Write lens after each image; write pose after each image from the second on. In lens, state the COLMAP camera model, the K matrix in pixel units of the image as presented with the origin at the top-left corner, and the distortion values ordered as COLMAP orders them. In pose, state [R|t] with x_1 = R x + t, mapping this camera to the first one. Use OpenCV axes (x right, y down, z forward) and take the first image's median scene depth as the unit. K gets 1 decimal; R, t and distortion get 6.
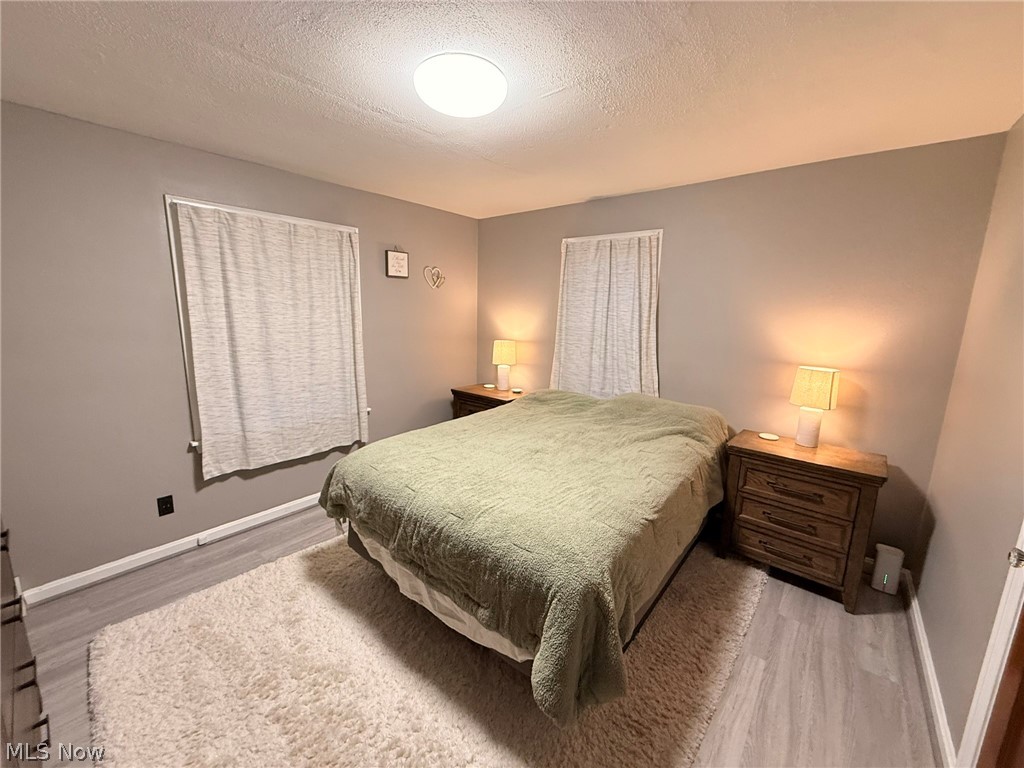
lens RADIAL K [[391.3, 0, 512.0], [0, 391.3, 384.0], [0, 0, 1]] dist [0.000513, 0.000001]
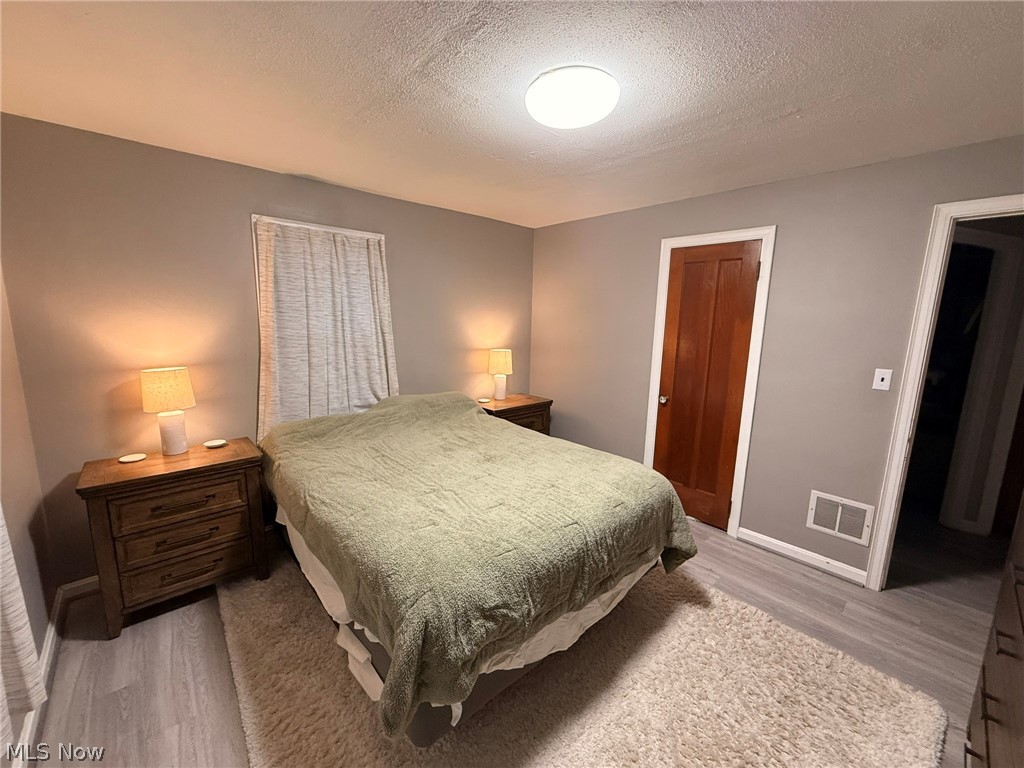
lens RADIAL K [[408.9, 0, 511.2], [0, 408.9, 381.6], [0, 0, 1]] dist [0.000689, 0.000003]
pose [[0.143338, -0.173089, 0.974420, -0.622979], [0.179730, 0.972768, 0.146357, -0.111878], [-0.973217, 0.154154, 0.170544, 0.515172]]
